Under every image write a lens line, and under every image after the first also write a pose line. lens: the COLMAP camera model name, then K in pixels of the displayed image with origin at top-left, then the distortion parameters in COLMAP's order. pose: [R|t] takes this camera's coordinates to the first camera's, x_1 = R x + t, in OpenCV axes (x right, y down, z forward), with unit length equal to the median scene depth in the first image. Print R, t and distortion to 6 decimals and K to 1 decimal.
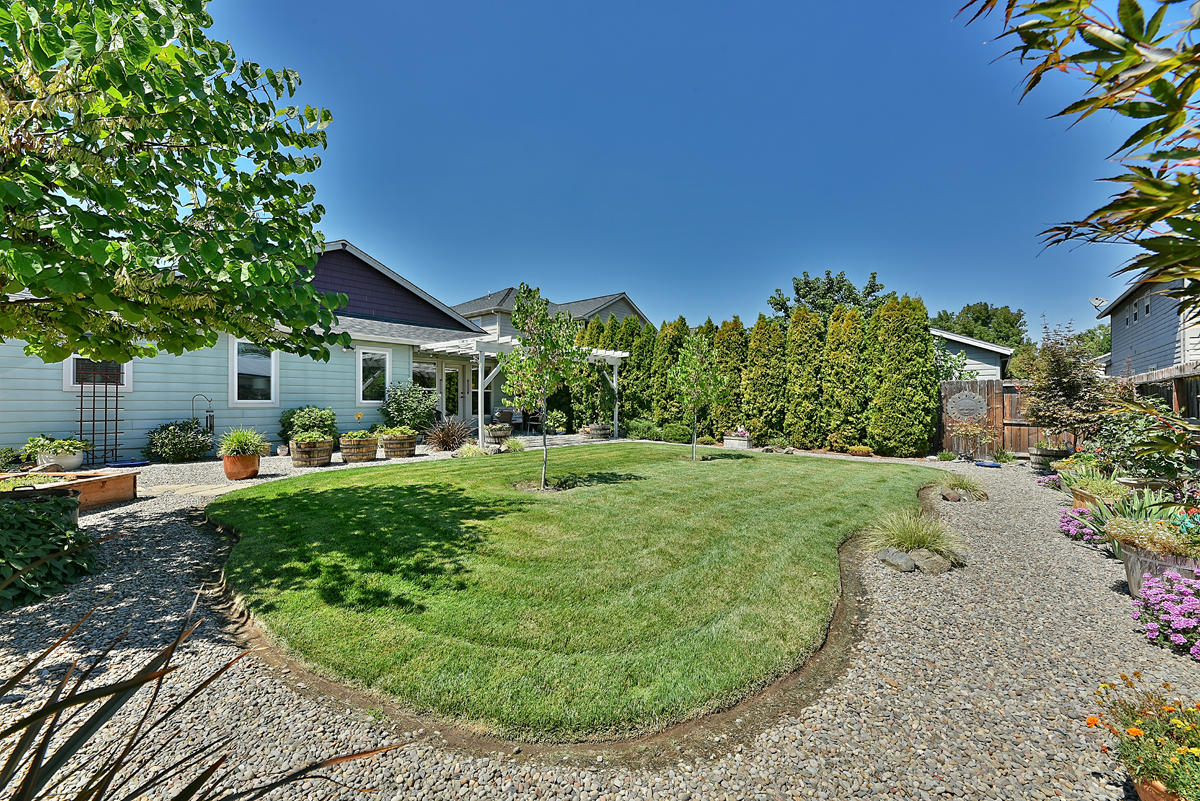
lens RADIAL K [[487.6, 0, 603.2], [0, 487.6, 399.6], [0, 0, 1]] dist [-0.001645, -0.001871]
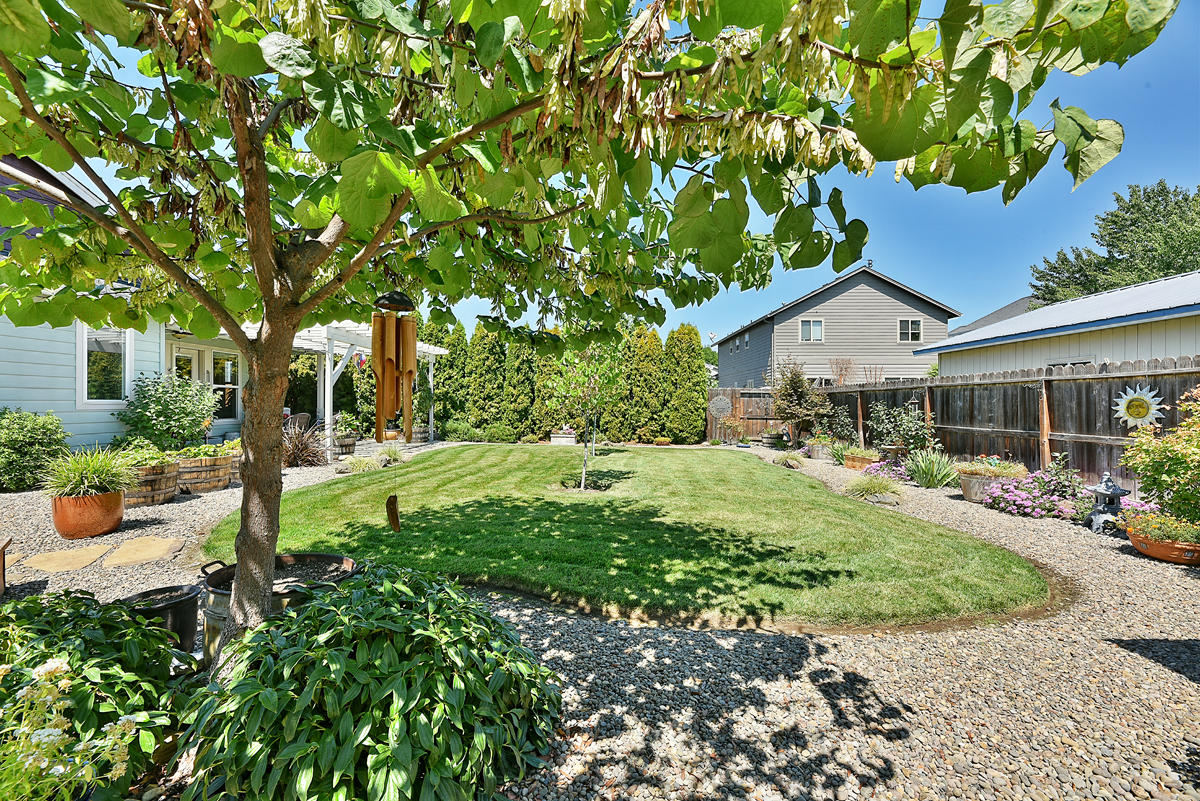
lens RADIAL K [[487.6, 0, 603.1], [0, 487.6, 402.3], [0, 0, 1]] dist [-0.001645, -0.001871]
pose [[0.780286, 0.002556, 0.625418, -0.393416], [-0.006388, 0.999972, 0.003882, -0.001048], [-0.625390, -0.007024, 0.780280, 0.102734]]
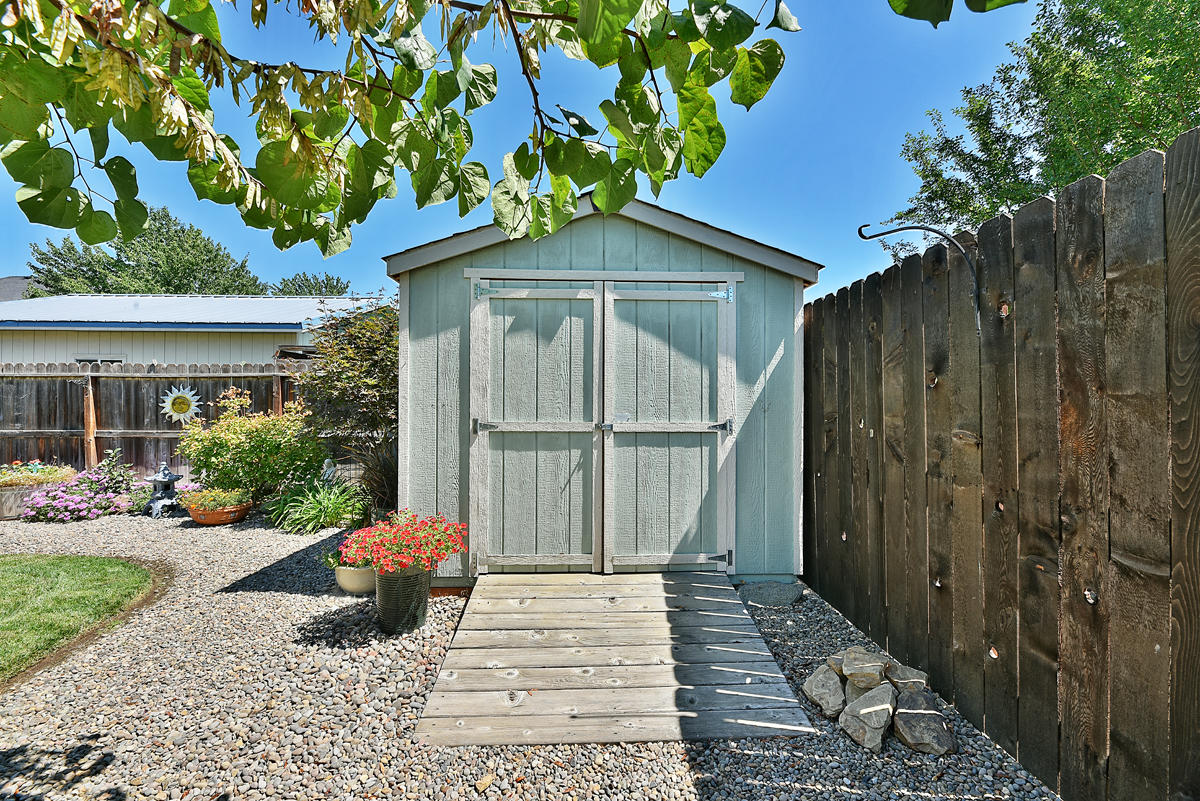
lens RADIAL K [[487.6, 0, 597.5], [0, 487.6, 399.2], [0, 0, 1]] dist [-0.001645, -0.001871]
pose [[-0.653150, 0.004474, 0.757215, -0.423177], [-0.009988, 0.999845, -0.014522, 0.000066], [-0.757163, -0.017048, -0.653004, 0.149469]]
